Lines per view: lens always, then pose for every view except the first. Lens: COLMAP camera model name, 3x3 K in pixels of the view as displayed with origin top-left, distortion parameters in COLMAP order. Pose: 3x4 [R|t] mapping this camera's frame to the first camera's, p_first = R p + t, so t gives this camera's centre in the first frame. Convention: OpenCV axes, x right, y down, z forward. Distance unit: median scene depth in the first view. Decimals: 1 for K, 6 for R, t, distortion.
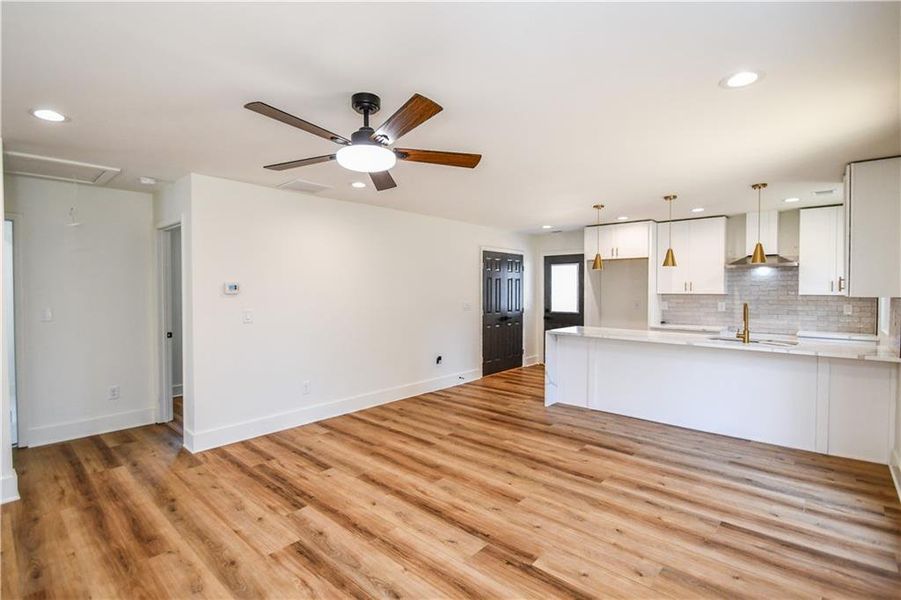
lens RADIAL K [[399.2, 0, 468.0], [0, 399.2, 297.1], [0, 0, 1]] dist [0.000671, -0.013012]
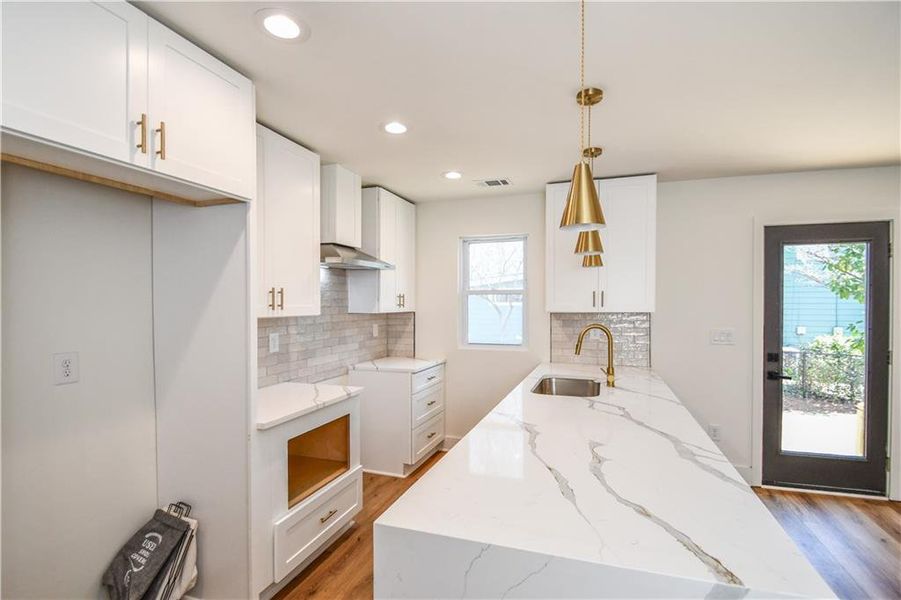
lens RADIAL K [[422.8, 0, 471.6], [0, 422.8, 306.6], [0, 0, 1]] dist [0.000541, -0.000506]
pose [[-0.342427, -0.006996, 0.939519, 0.130930], [0.018065, 0.999738, 0.014028, -0.031046], [-0.939371, 0.021776, -0.342211, 1.418237]]
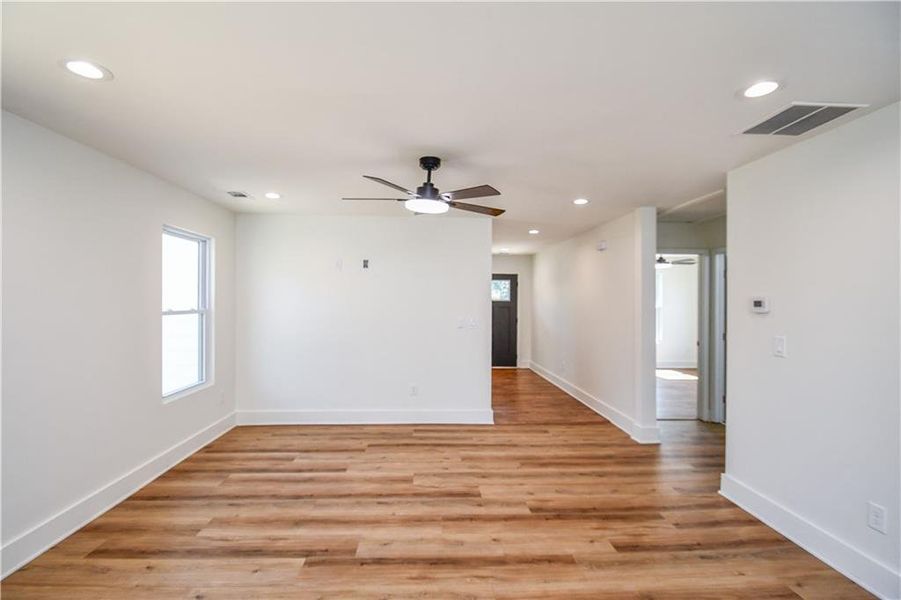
lens RADIAL K [[416.2, 0, 433.5], [0, 416.2, 294.2], [0, 0, 1]] dist [0.010183, -0.020576]
pose [[-0.757838, -0.013470, -0.652304, 0.309404], [-0.021688, 0.999754, 0.004553, -0.031245], [0.652082, 0.017597, -0.757944, 0.989838]]
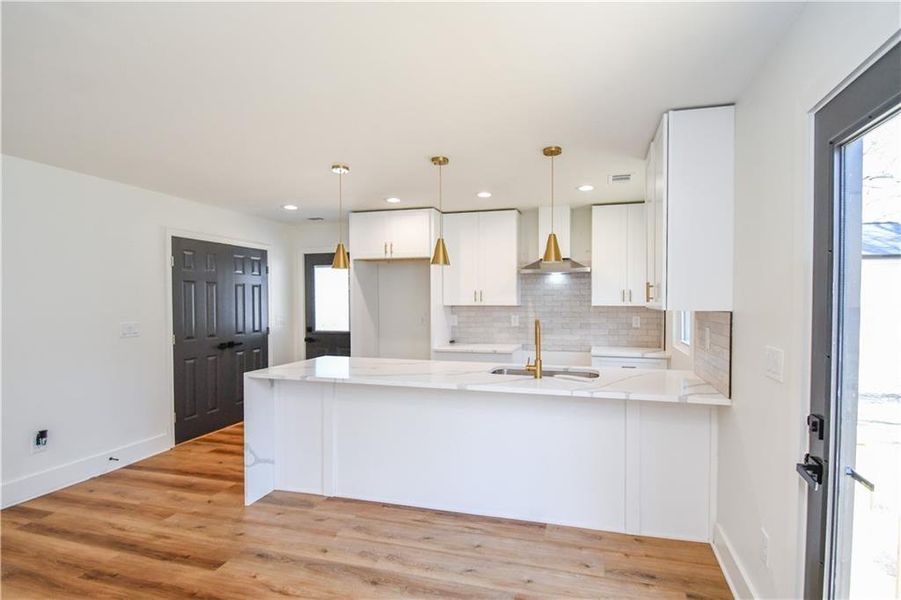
lens RADIAL K [[416.6, 0, 465.9], [0, 416.6, 307.0], [0, 0, 1]] dist [-0.001478, 0.000113]
pose [[0.909450, -0.009923, 0.415695, 0.276399], [0.010710, 0.999943, 0.000440, -0.008485], [-0.415676, 0.004051, 0.909504, 0.382649]]
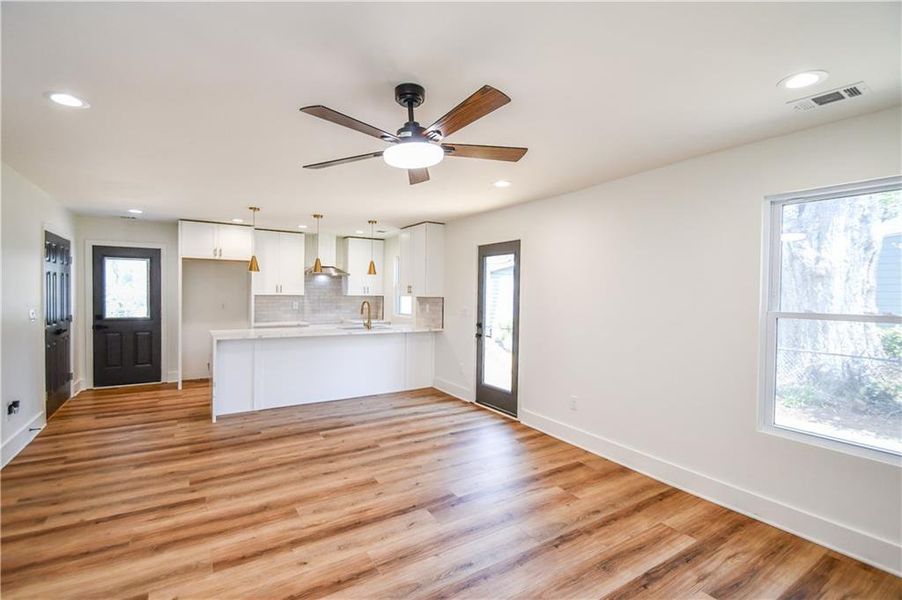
lens RADIAL K [[385.9, 0, 423.9], [0, 385.9, 297.1], [0, 0, 1]] dist [-0.014183, -0.000303]
pose [[0.347576, -0.008340, 0.937615, -0.524937], [0.006766, 0.999957, 0.006387, -0.009426], [-0.937627, 0.004124, 0.347617, 0.309245]]
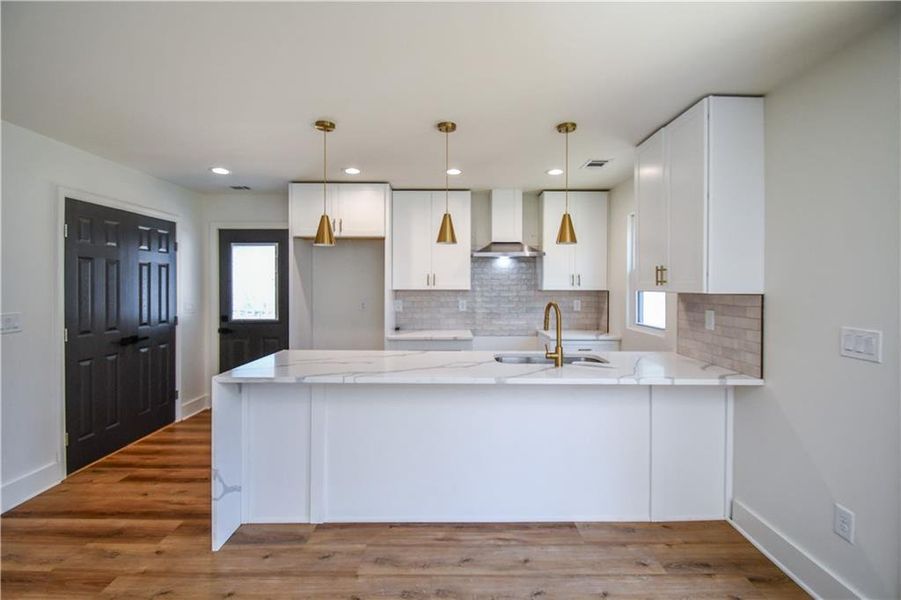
lens RADIAL K [[412.4, 0, 449.2], [0, 412.4, 286.7], [0, 0, 1]] dist [-0.011598, -0.000873]
pose [[0.779289, -0.003829, 0.626653, 0.139493], [0.011829, 0.999893, -0.008600, -0.010330], [-0.626553, 0.014115, 0.779251, 0.564749]]
